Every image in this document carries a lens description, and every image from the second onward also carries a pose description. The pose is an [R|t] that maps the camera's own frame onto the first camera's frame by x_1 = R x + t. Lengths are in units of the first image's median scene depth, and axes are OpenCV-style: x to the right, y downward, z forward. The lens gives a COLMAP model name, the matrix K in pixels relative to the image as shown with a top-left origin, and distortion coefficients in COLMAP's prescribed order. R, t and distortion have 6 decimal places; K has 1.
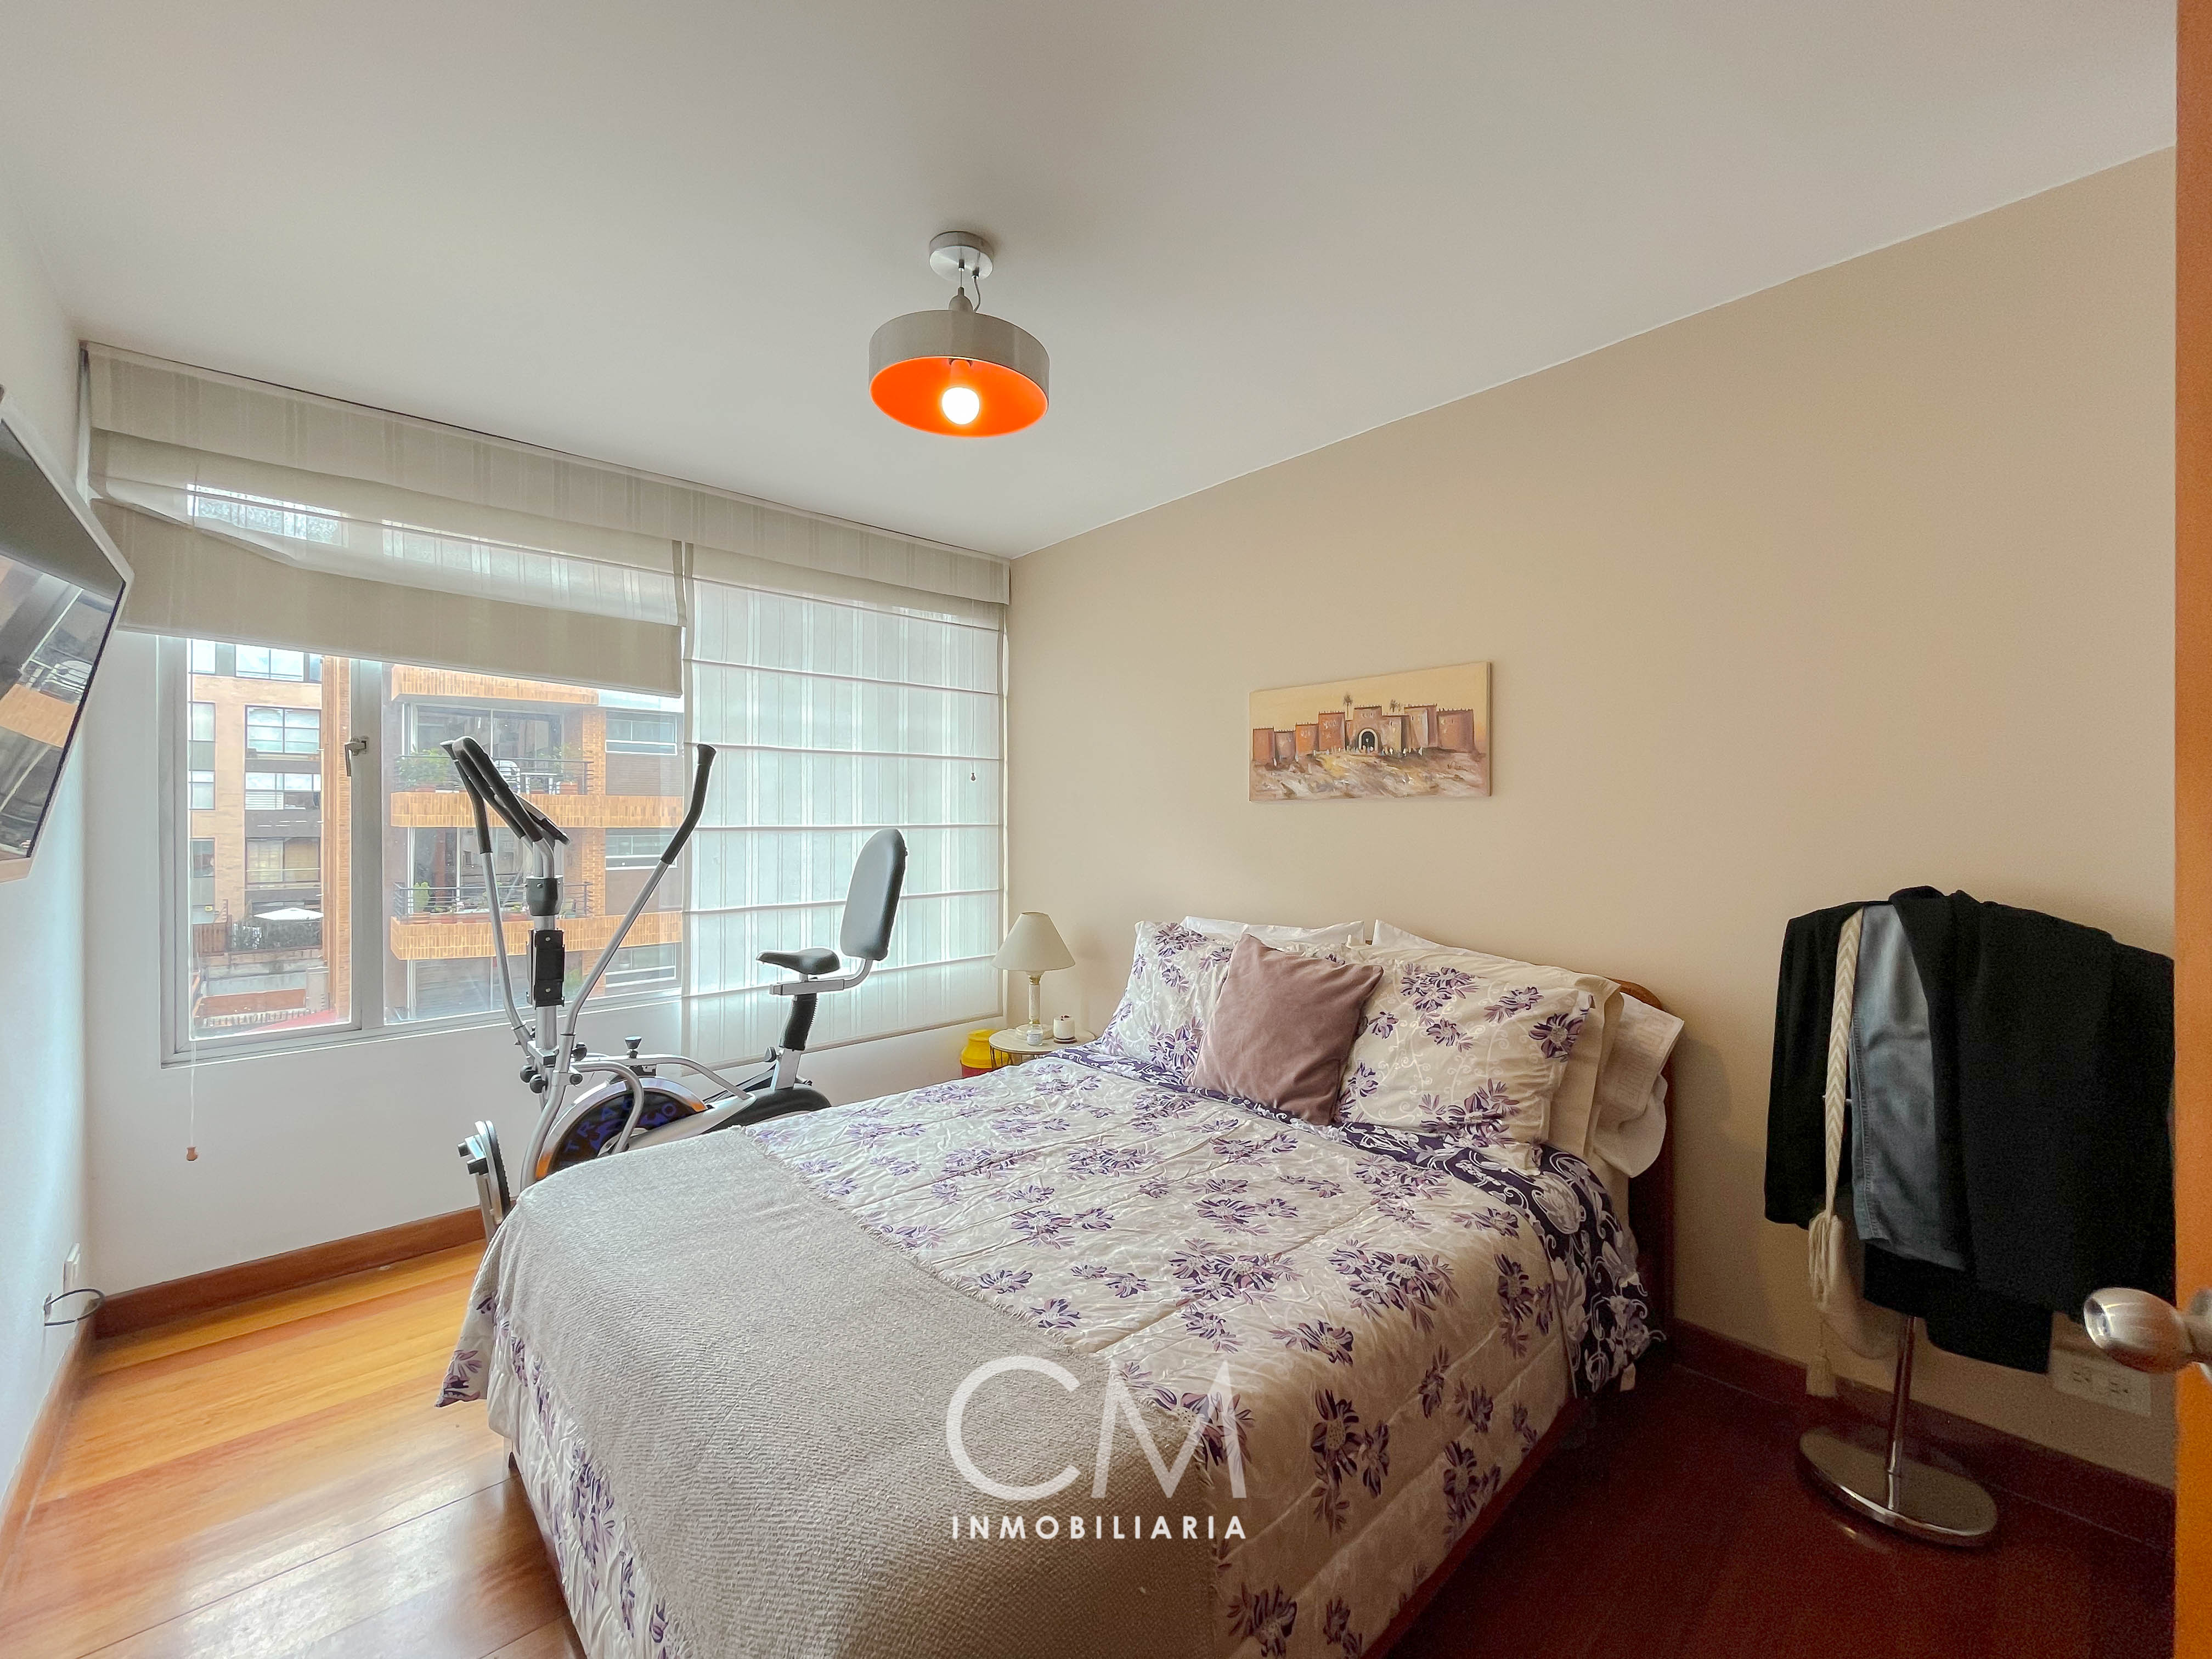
lens RADIAL K [[918.3, 0, 1106.0], [0, 918.3, 829.5], [0, 0, 1]] dist [-0.002213, -0.000219]
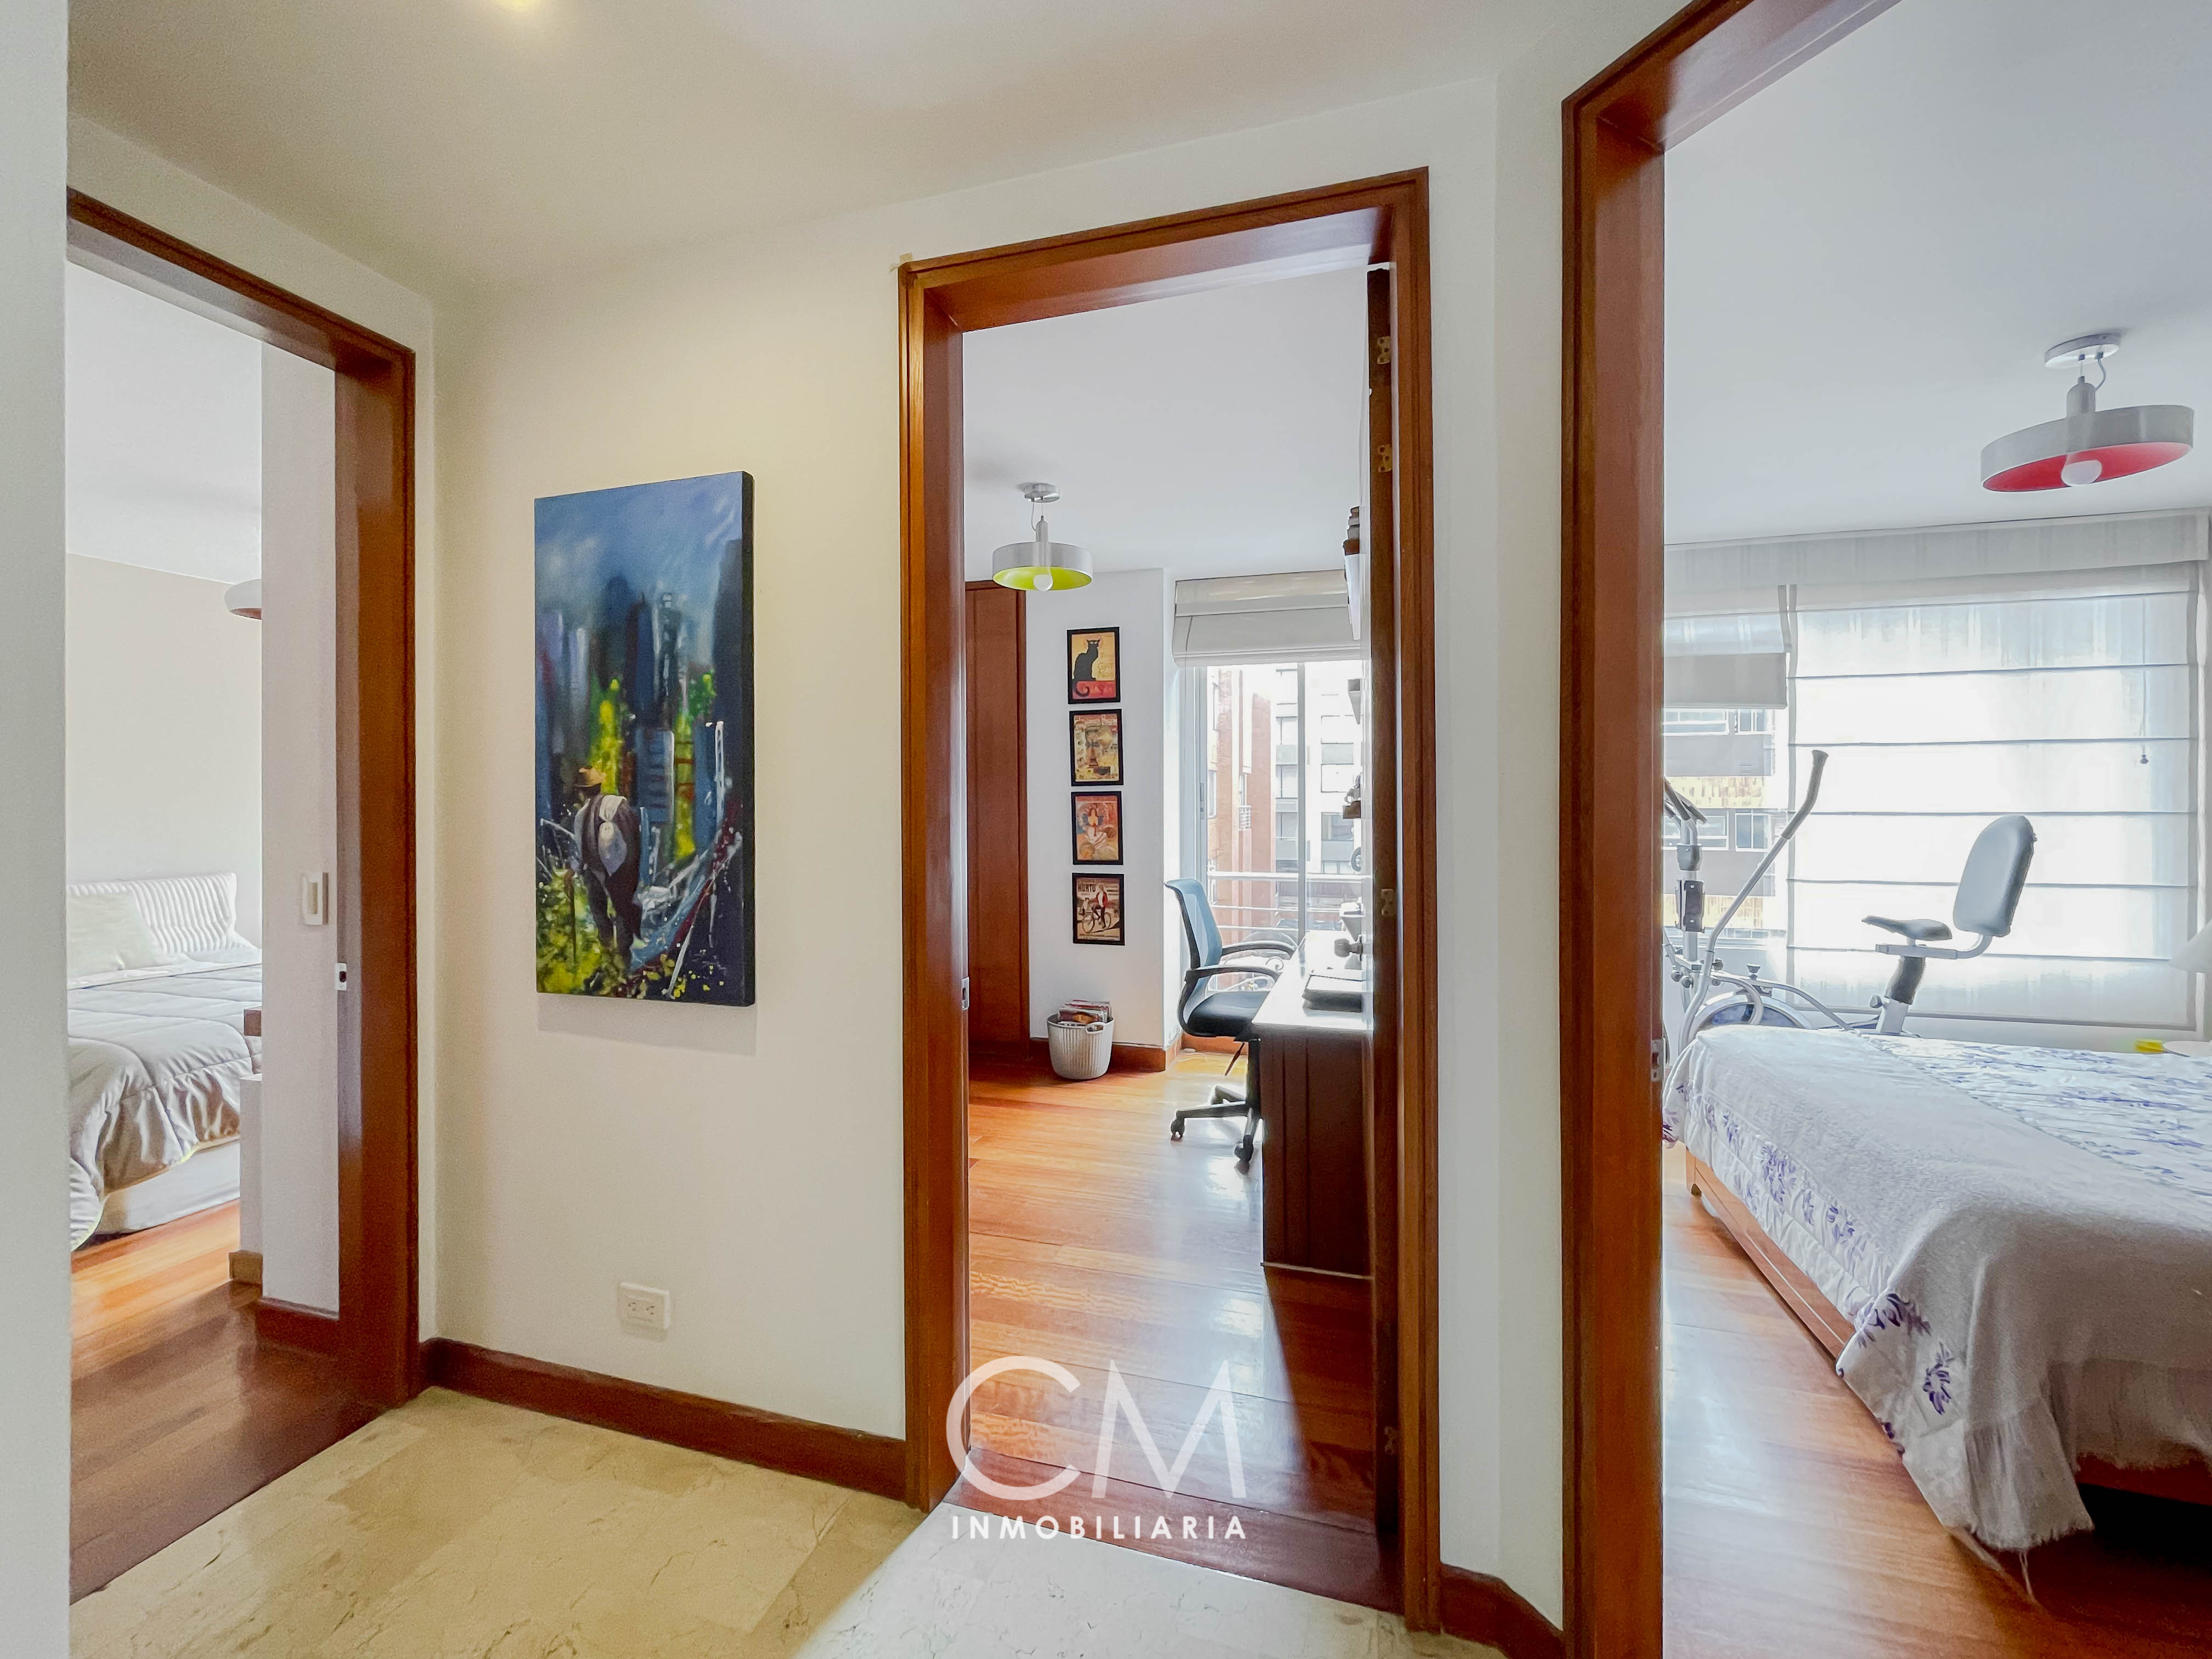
lens RADIAL K [[910.3, 0, 1099.7], [0, 910.3, 793.4], [0, 0, 1]] dist [-0.001332, 0.000261]
pose [[0.511070, -0.003687, -0.859531, 0.144549], [-0.012576, 0.999852, -0.011767, -0.001015], [0.859447, 0.016823, 0.510948, -0.503048]]
